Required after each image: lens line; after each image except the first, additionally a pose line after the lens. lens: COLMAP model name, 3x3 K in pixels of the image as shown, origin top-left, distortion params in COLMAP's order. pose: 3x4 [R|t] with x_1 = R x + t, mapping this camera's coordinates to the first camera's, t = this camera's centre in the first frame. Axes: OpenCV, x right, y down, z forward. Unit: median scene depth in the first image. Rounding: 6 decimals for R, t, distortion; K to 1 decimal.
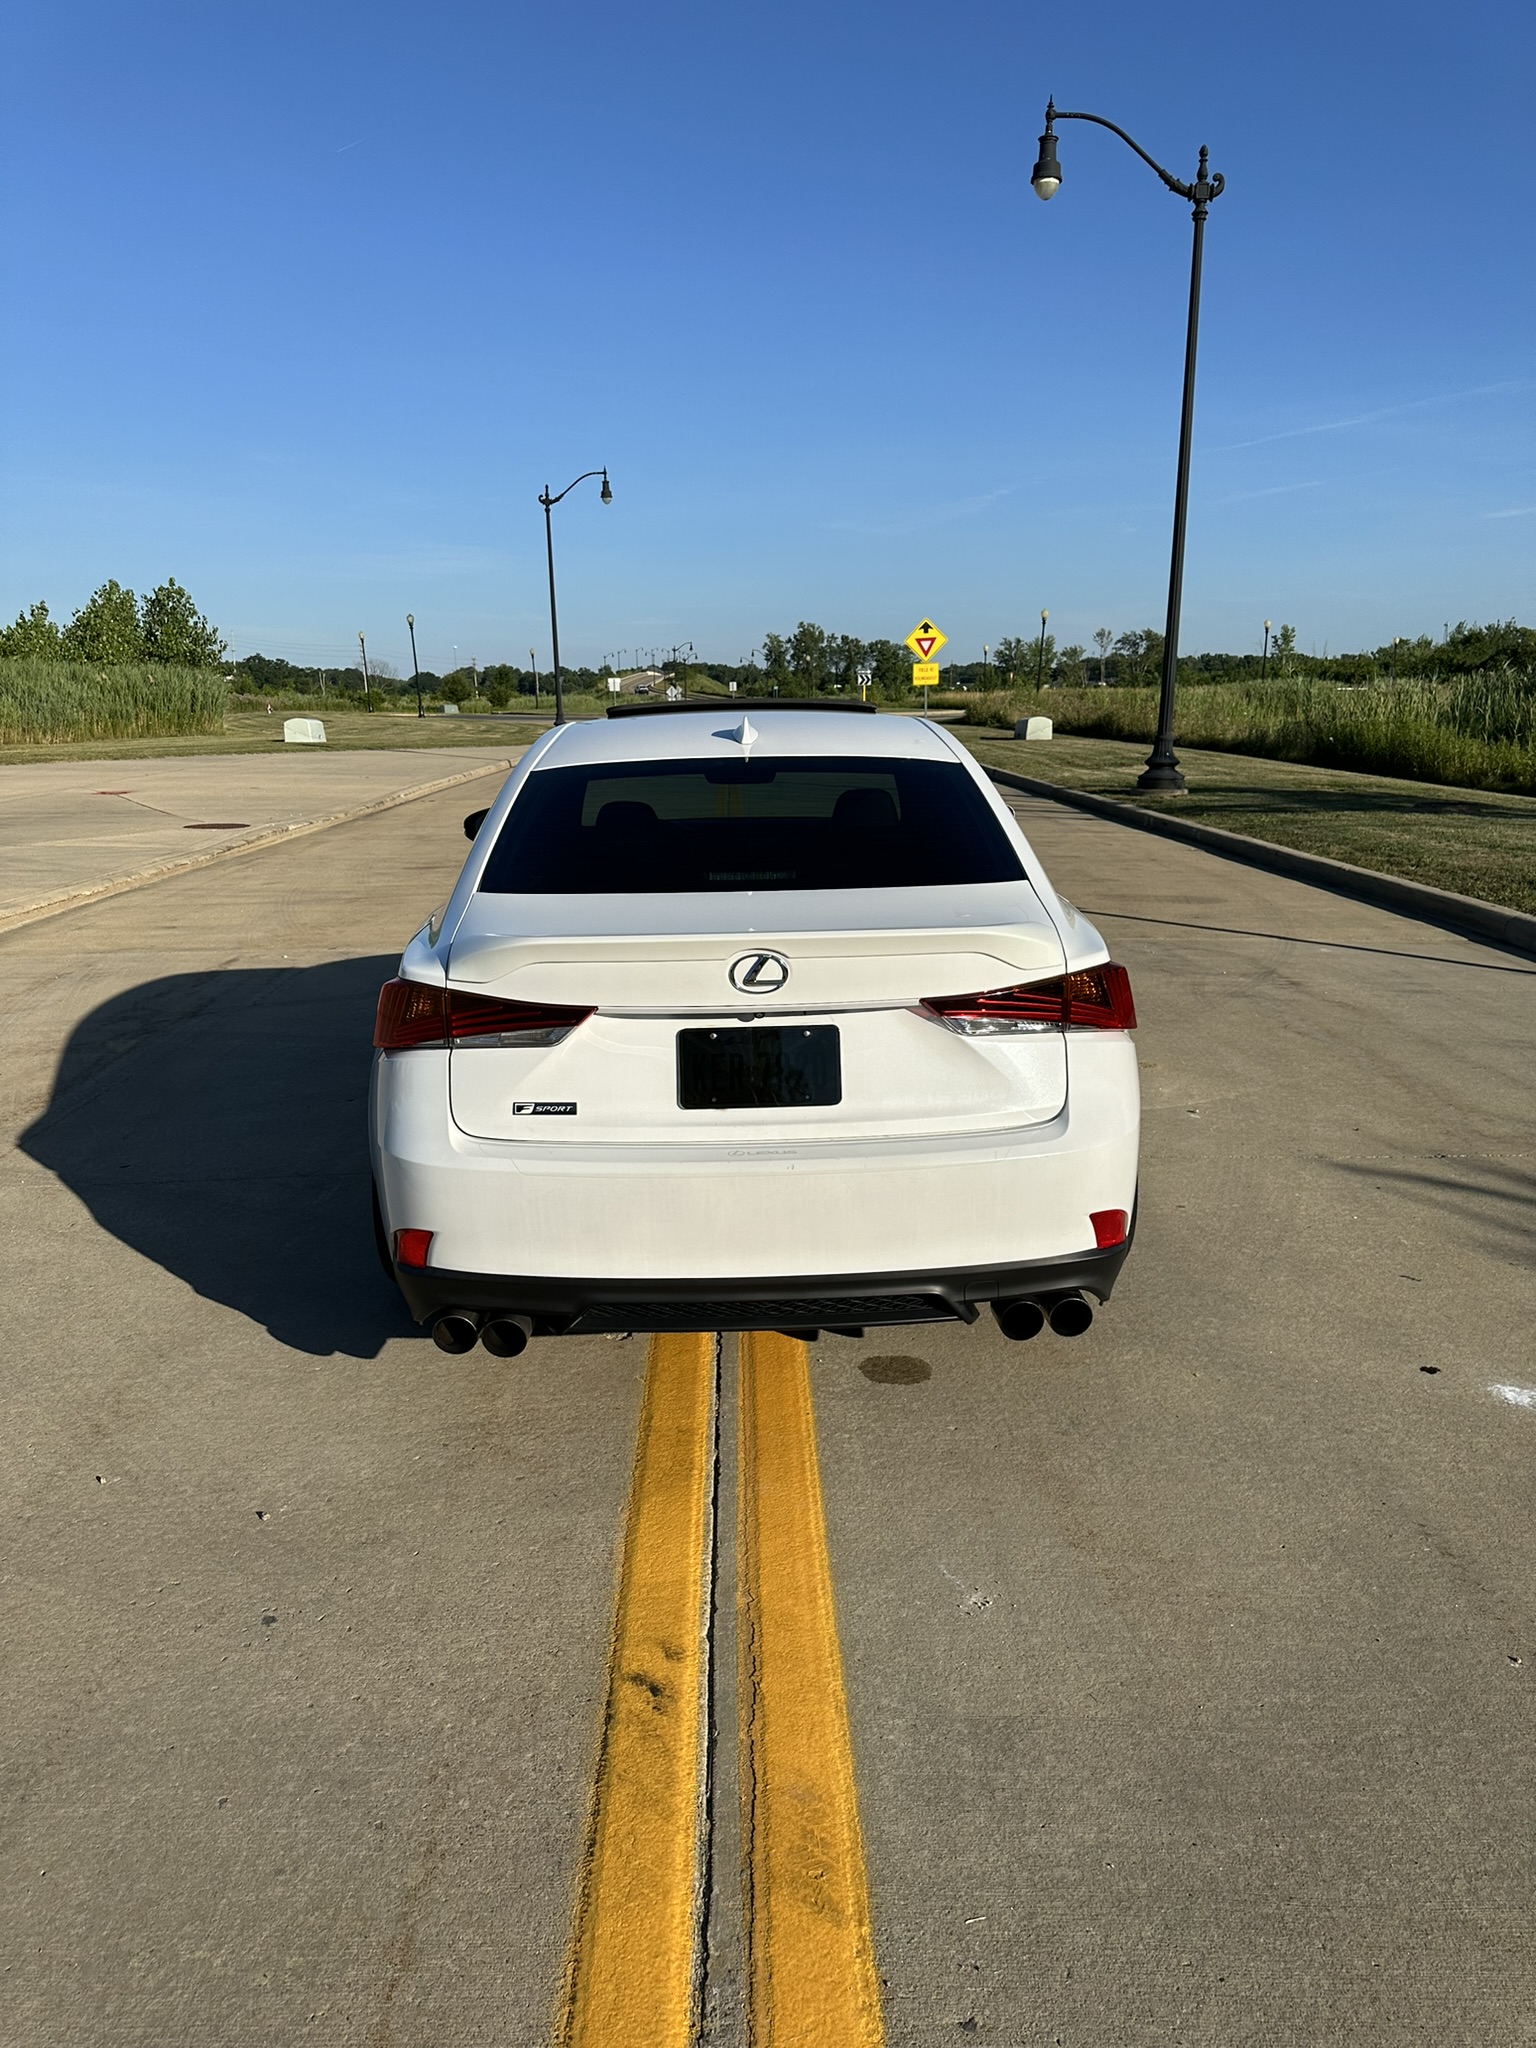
lens RADIAL K [[1449.3, 0, 757.0], [0, 1449.3, 1063.5], [0, 0, 1]] dist [0.017294, -0.050954]
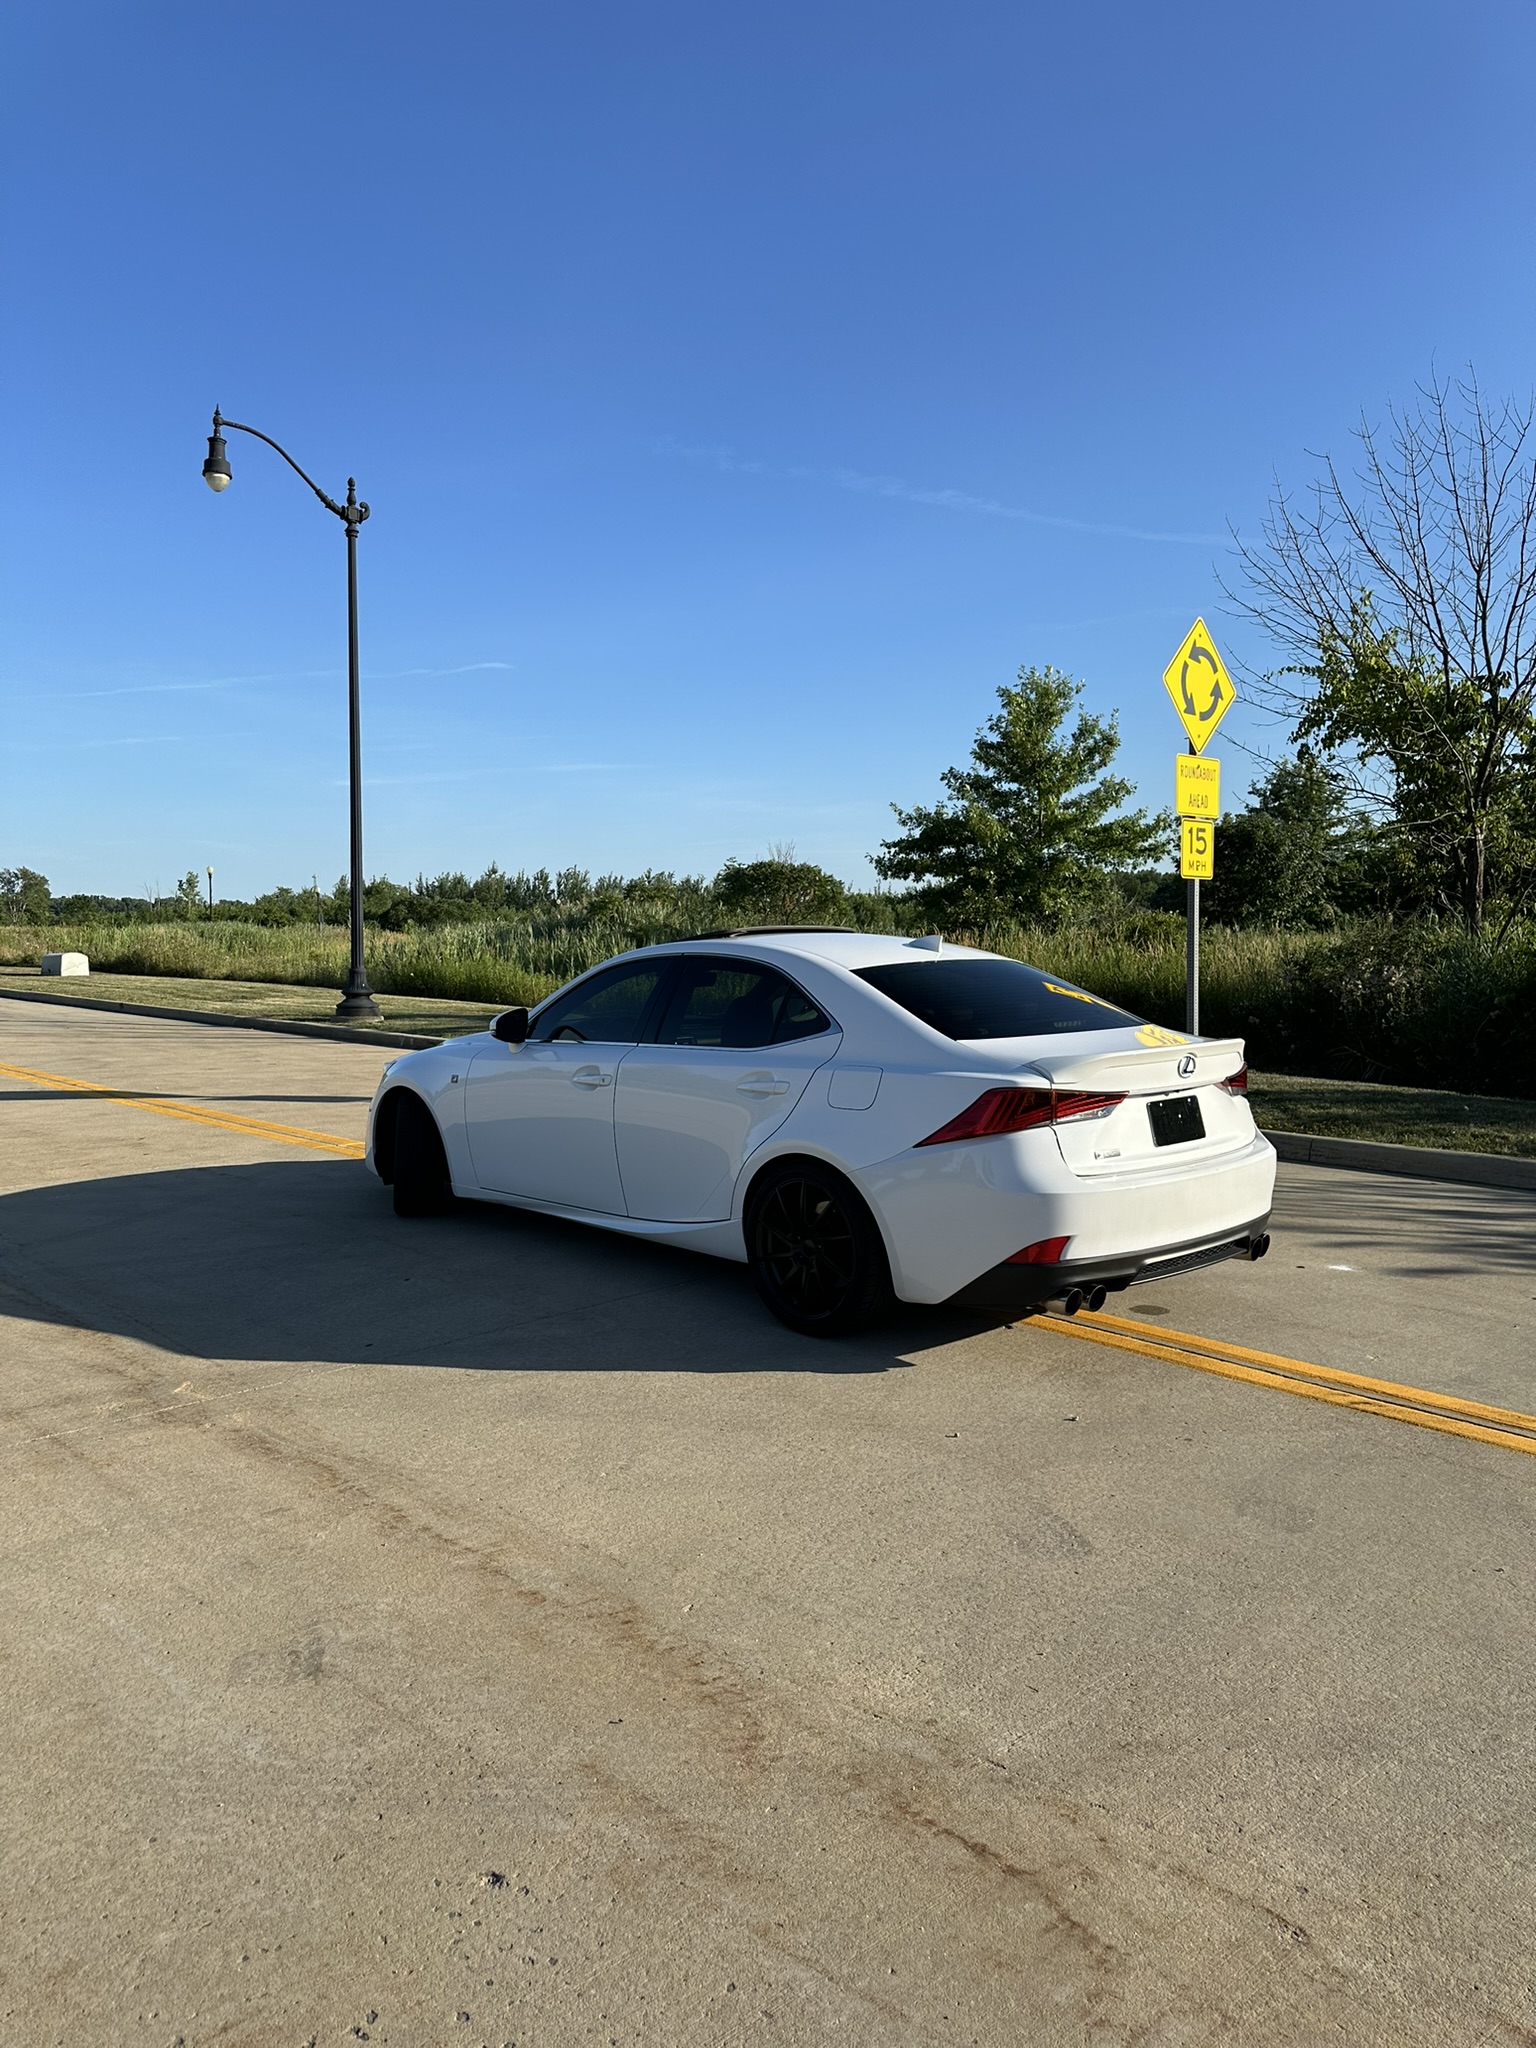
lens RADIAL K [[1454.4, 0, 768.0], [0, 1454.4, 1024.0], [0, 0, 1]] dist [0.011256, -0.036657]
pose [[0.746797, -0.021335, 0.664709, -0.233002], [0.146282, 0.980277, -0.132883, 0.007483], [-0.648765, 0.196472, 0.735189, -0.004138]]
